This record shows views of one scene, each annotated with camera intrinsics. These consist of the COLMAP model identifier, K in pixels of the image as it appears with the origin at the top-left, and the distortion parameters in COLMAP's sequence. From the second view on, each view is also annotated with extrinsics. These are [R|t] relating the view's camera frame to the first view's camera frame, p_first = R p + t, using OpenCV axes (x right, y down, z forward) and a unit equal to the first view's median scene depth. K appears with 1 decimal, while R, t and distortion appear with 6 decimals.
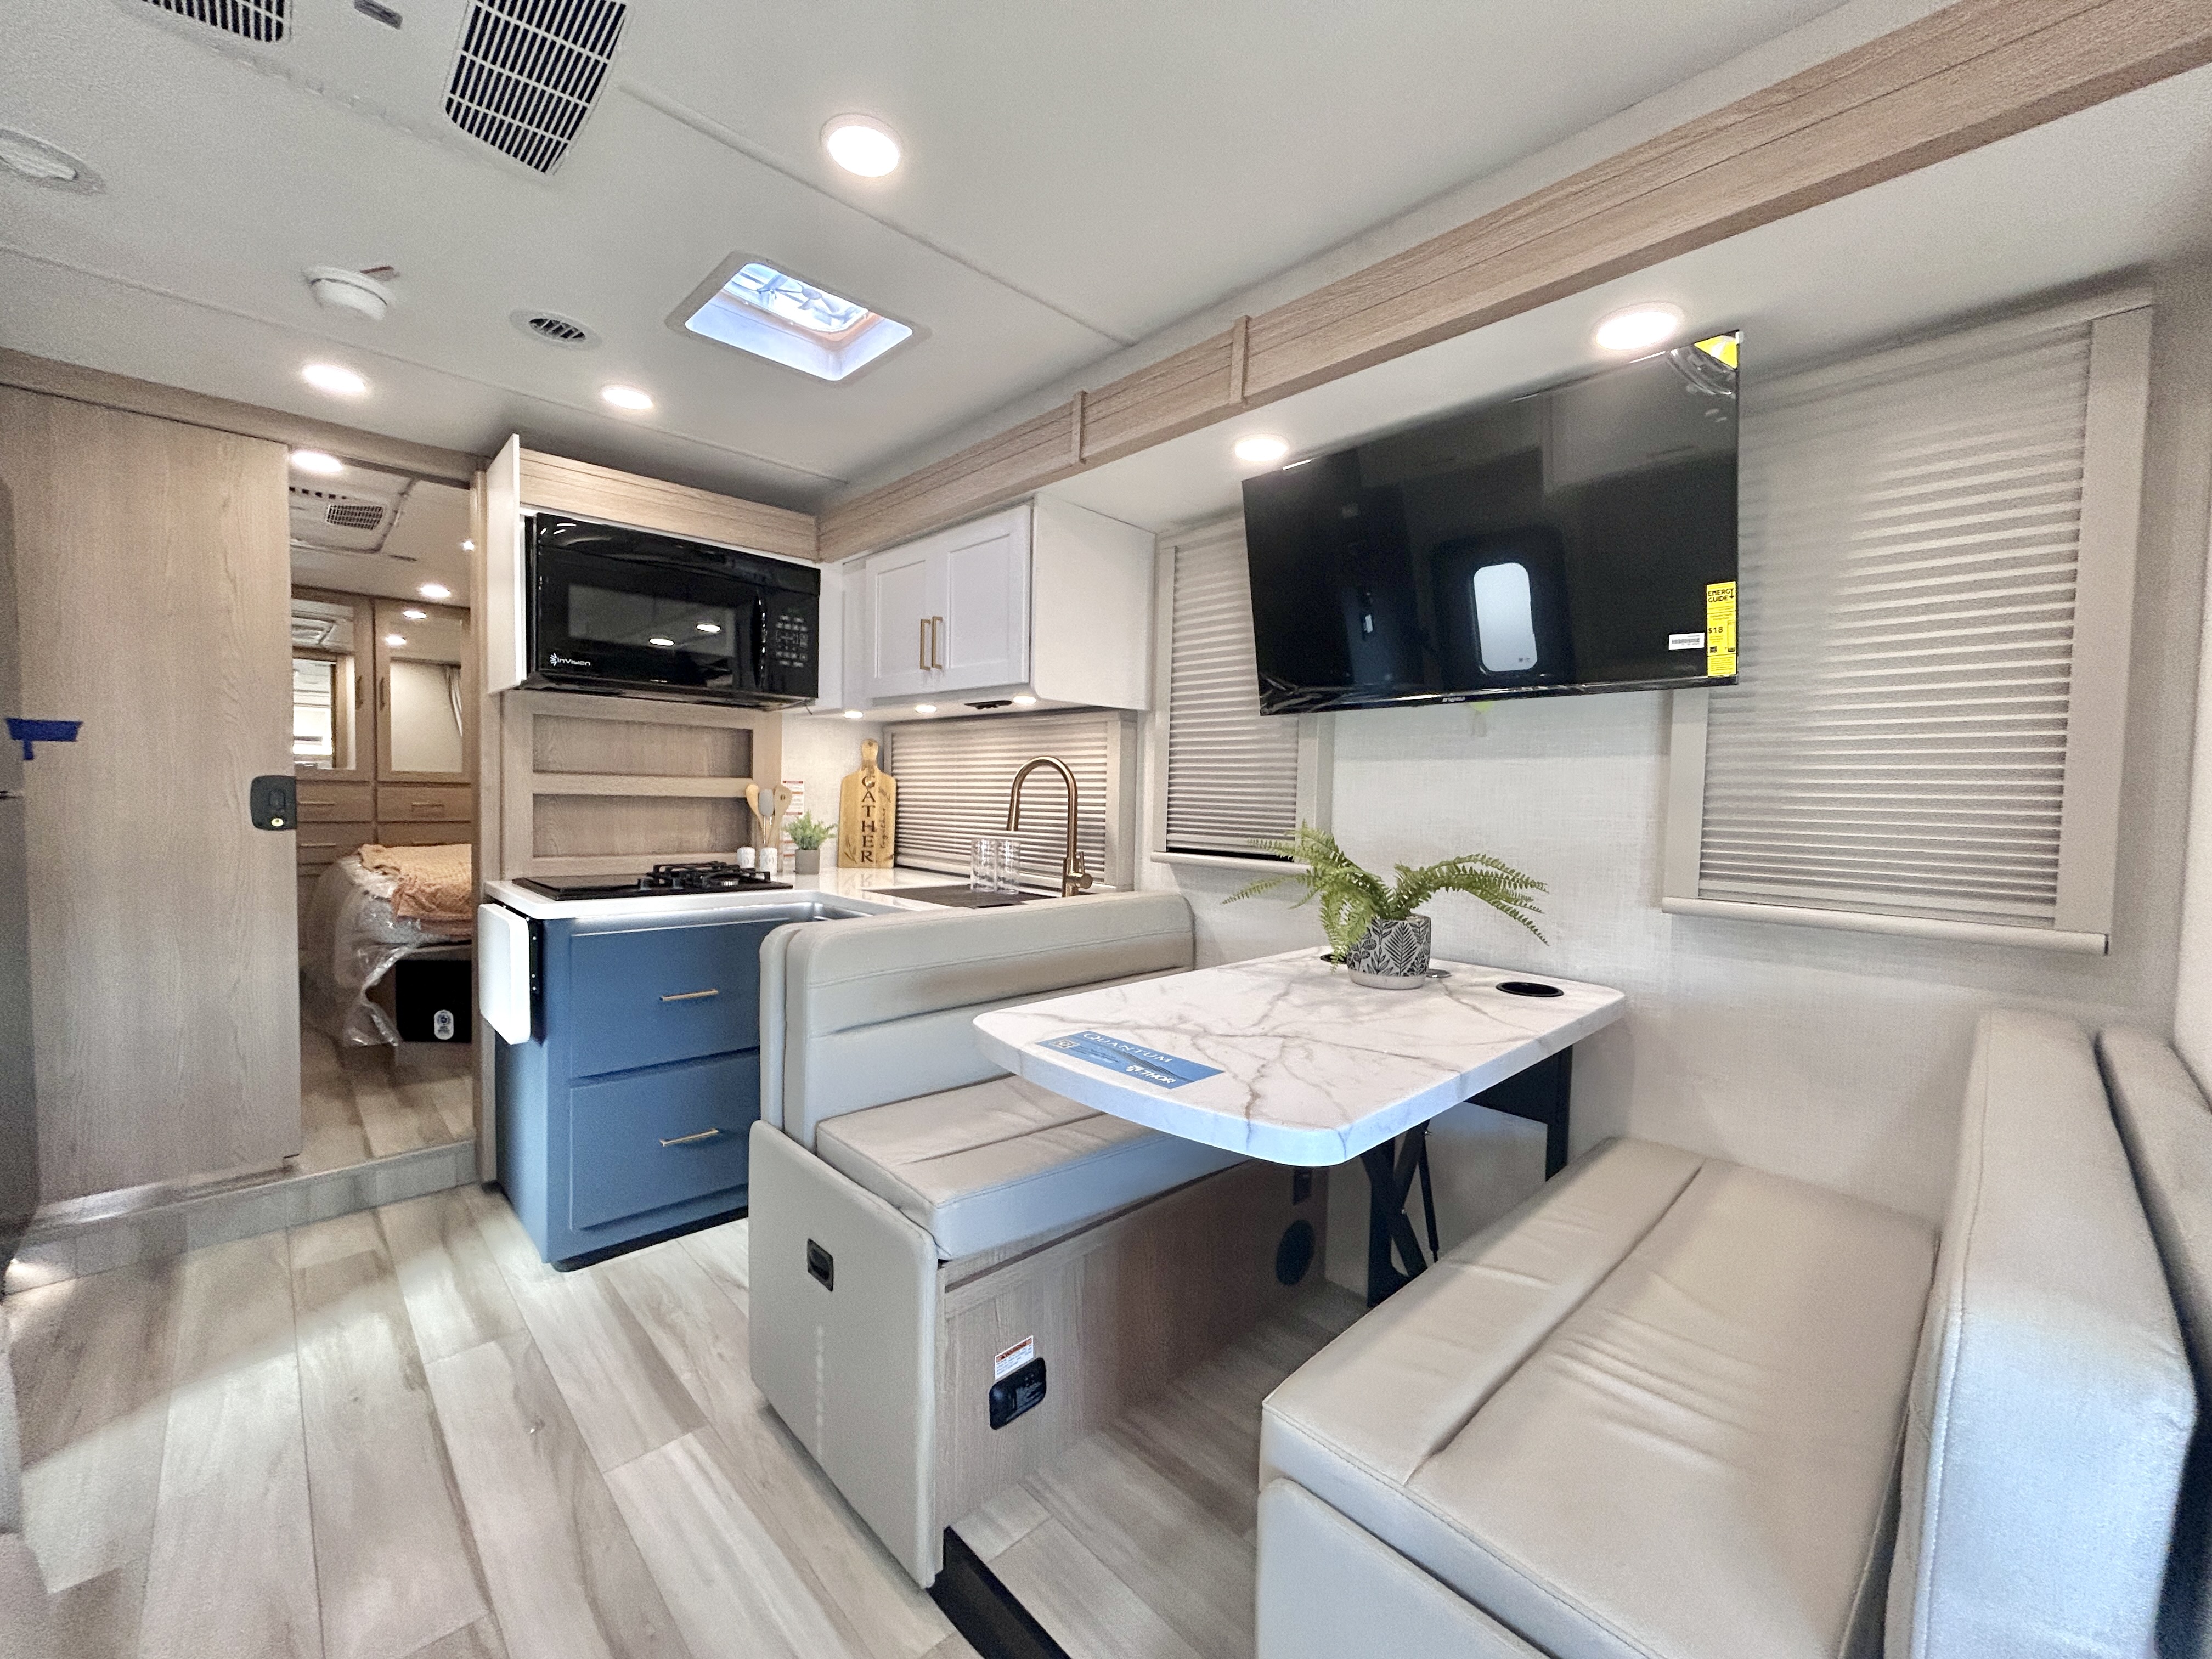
lens RADIAL K [[891.4, 0, 1102.9], [0, 891.4, 827.6], [0, 0, 1]] dist [-0.000608, 0.000509]
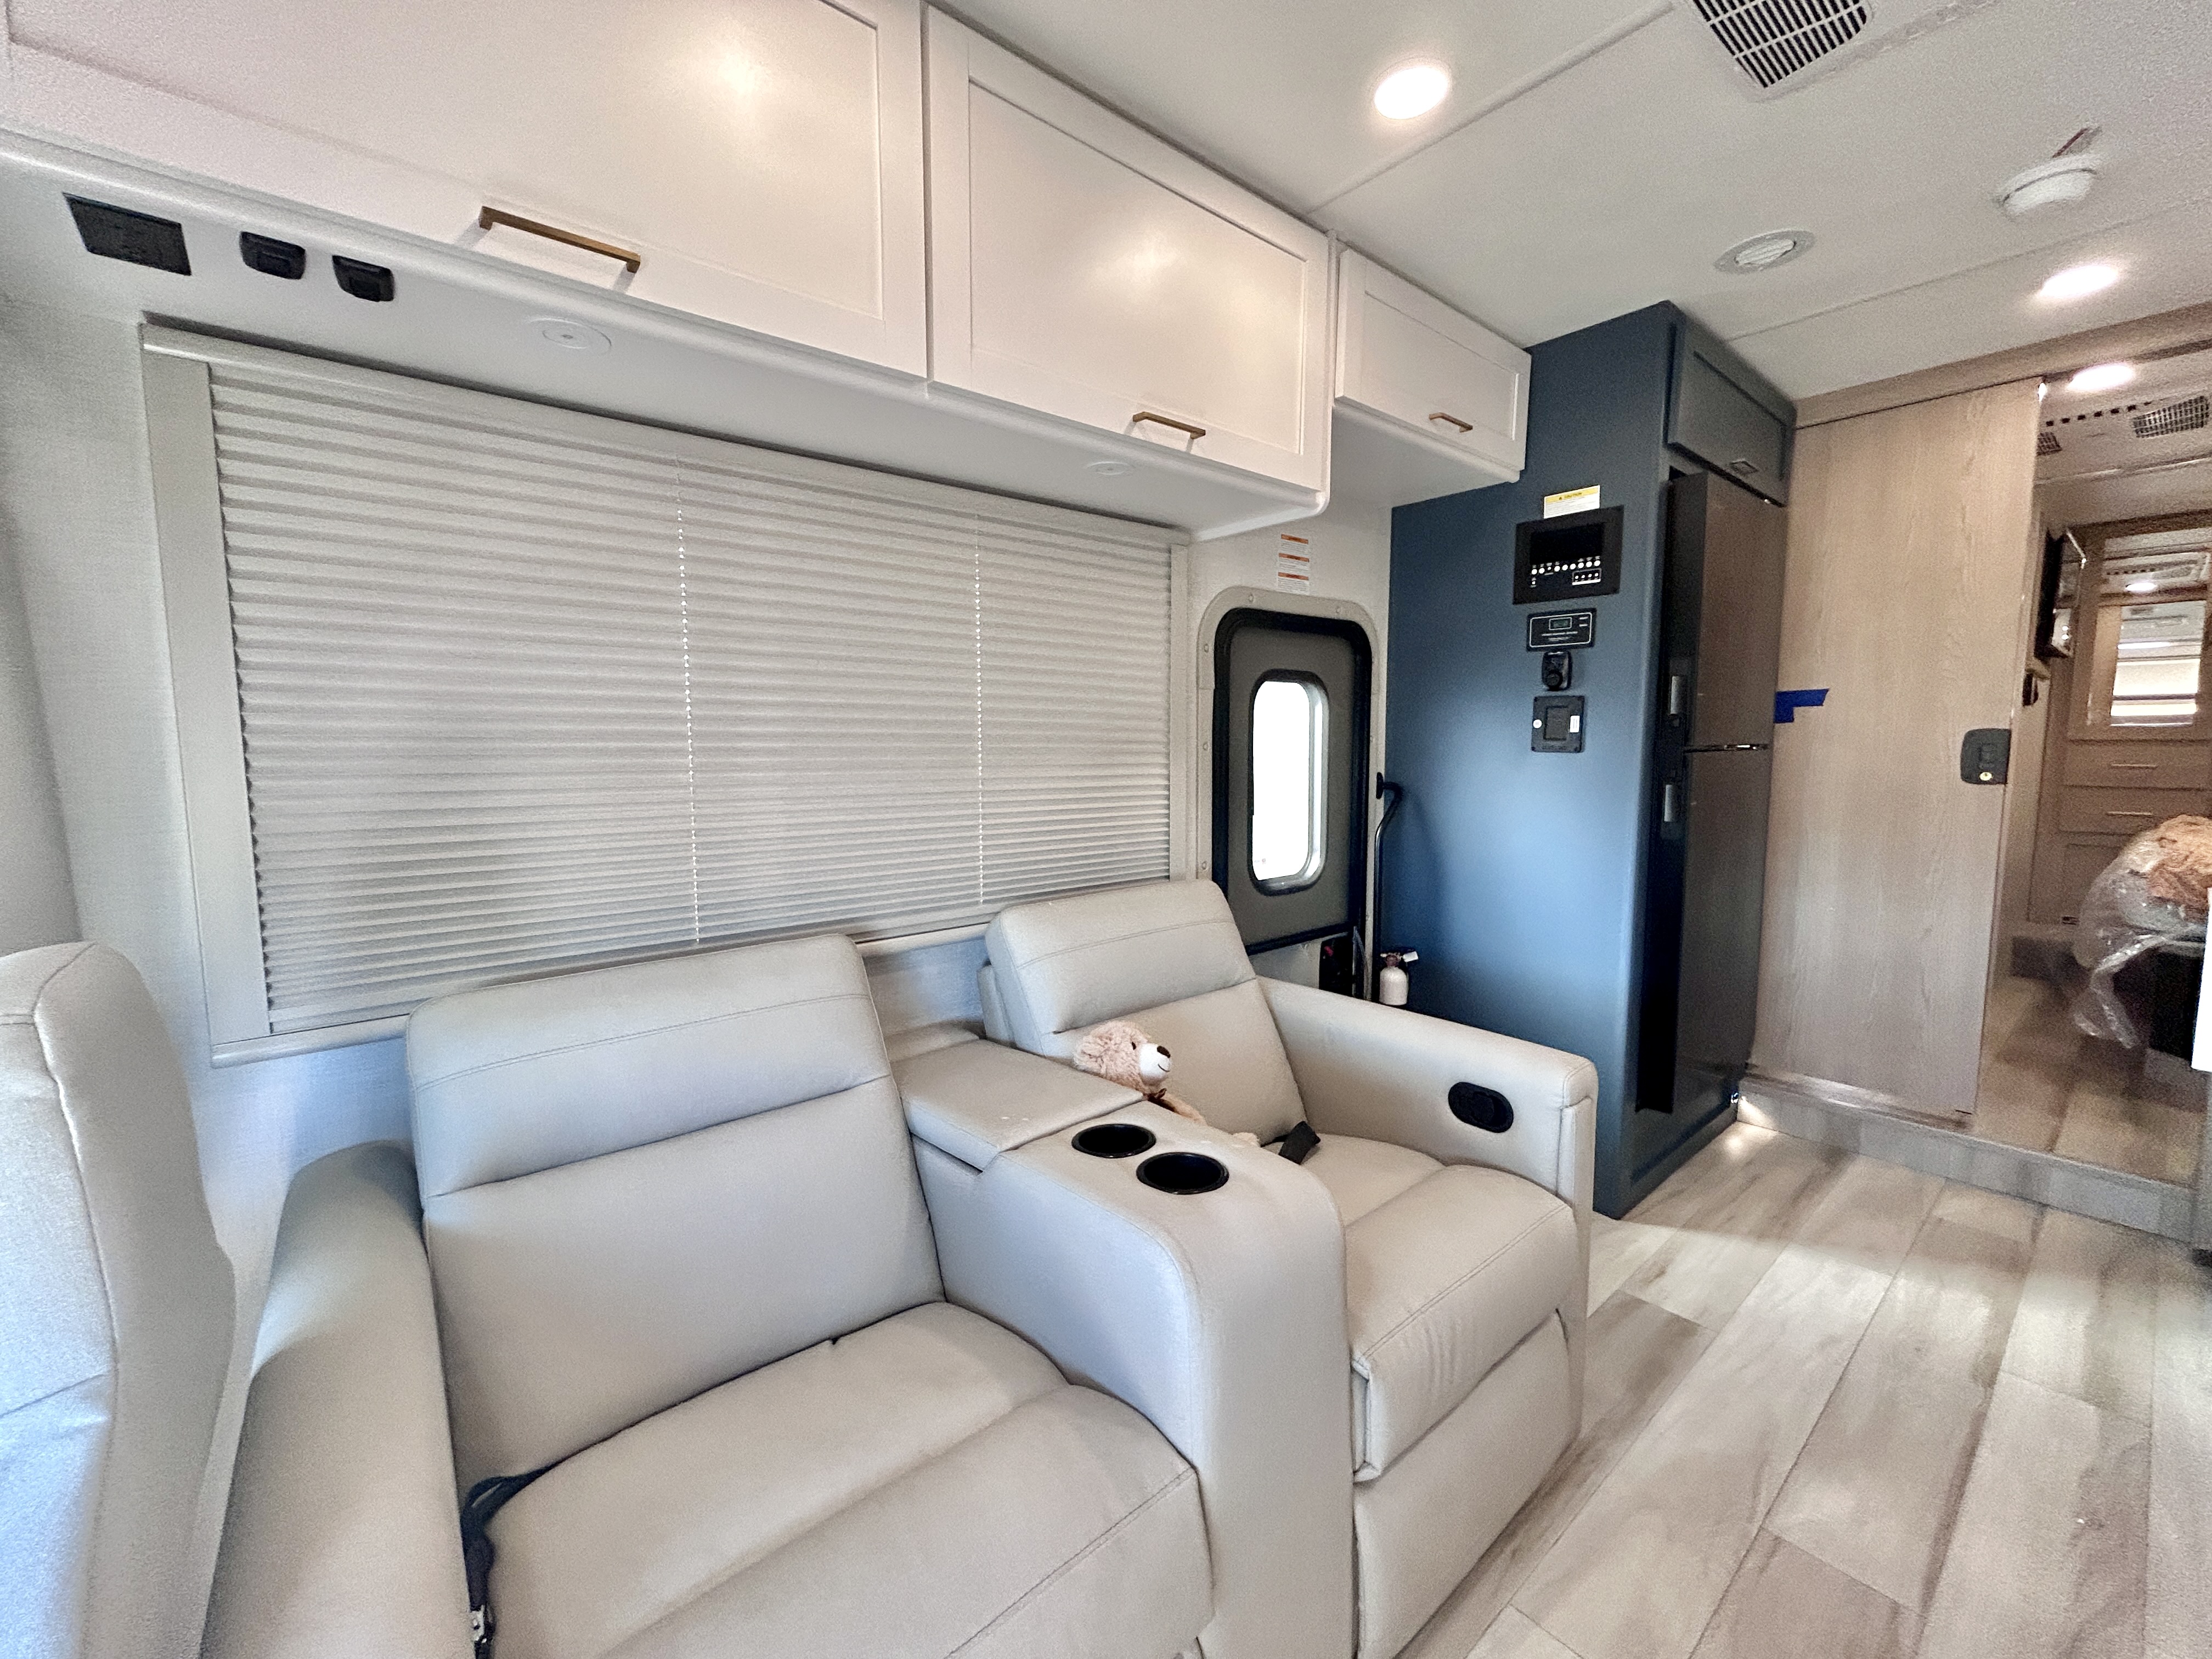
lens RADIAL K [[891.4, 0, 1103.6], [0, 891.4, 828.3], [0, 0, 1]] dist [-0.000608, 0.000509]
pose [[-0.069781, 0.073894, -0.994822, 0.130432], [-0.041988, 0.996151, 0.076938, 0.016738], [0.996678, 0.047139, -0.066410, 0.098047]]
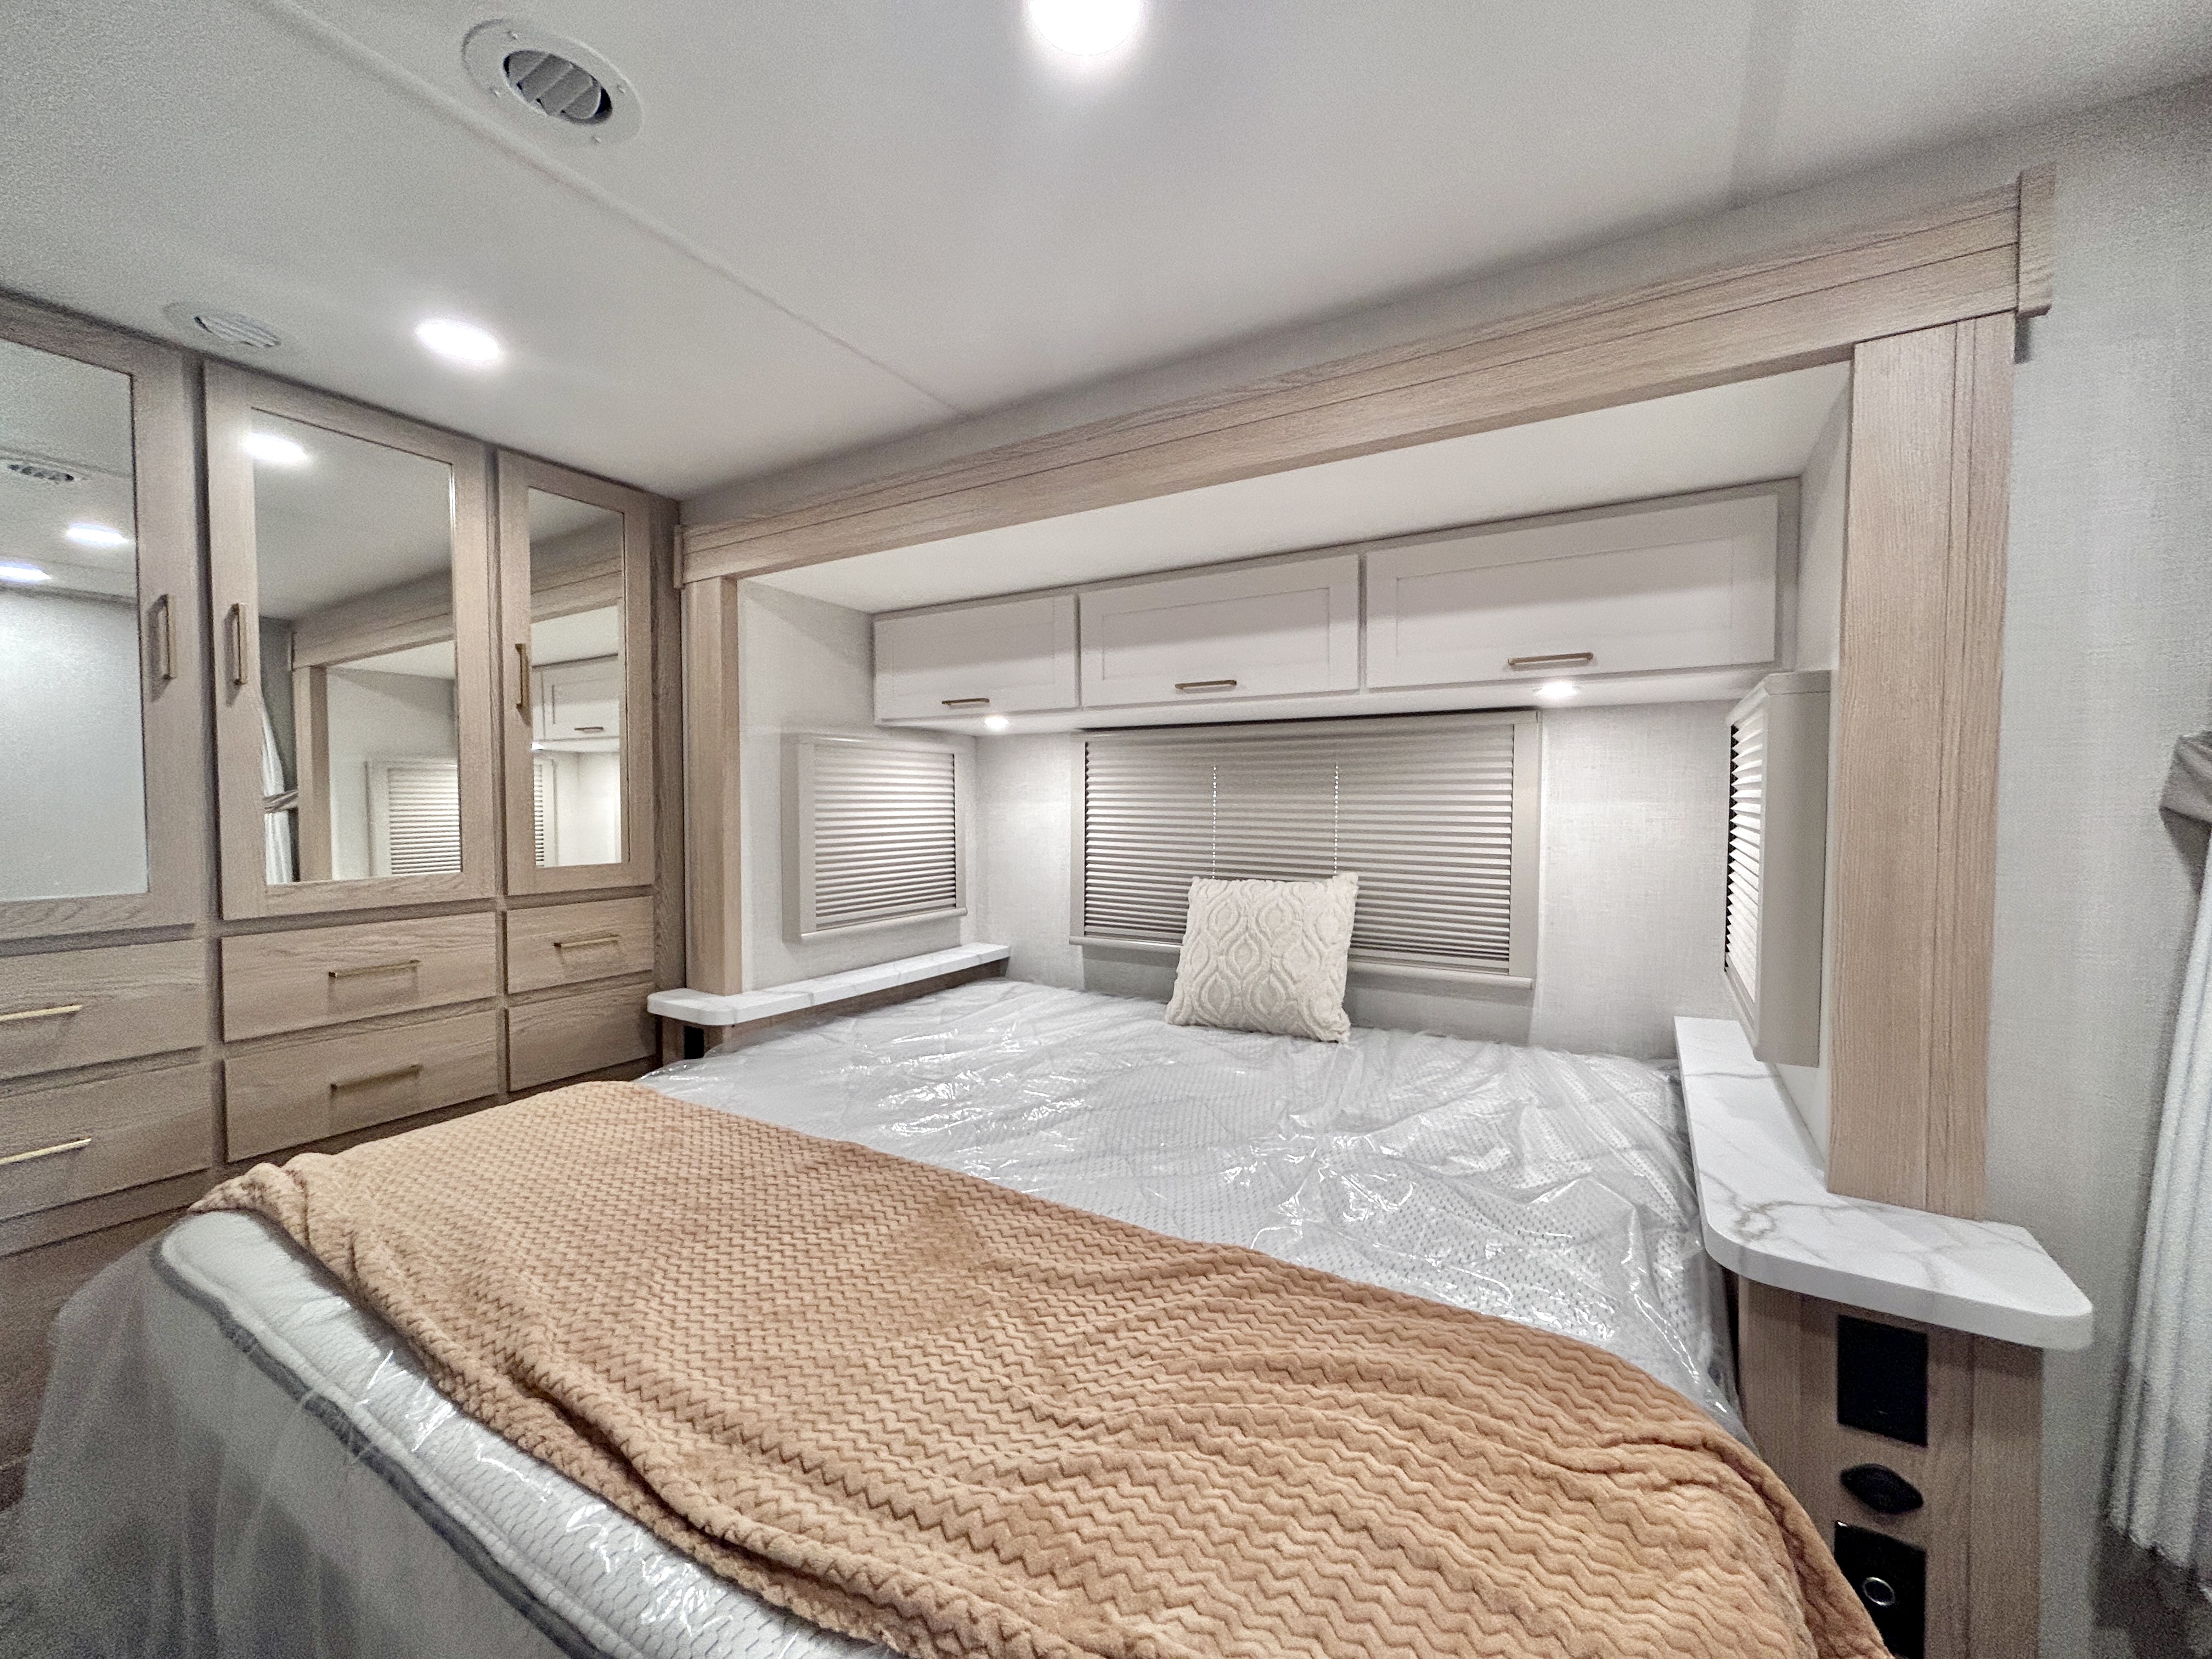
lens RADIAL K [[891.4, 0, 1103.1], [0, 891.4, 827.5], [0, 0, 1]] dist [-0.000608, 0.000509]
pose [[0.963804, -0.029066, 0.265023, -1.186081], [0.030316, 0.999540, -0.000626, -0.155259], [-0.264883, 0.008637, 0.964242, 1.205477]]
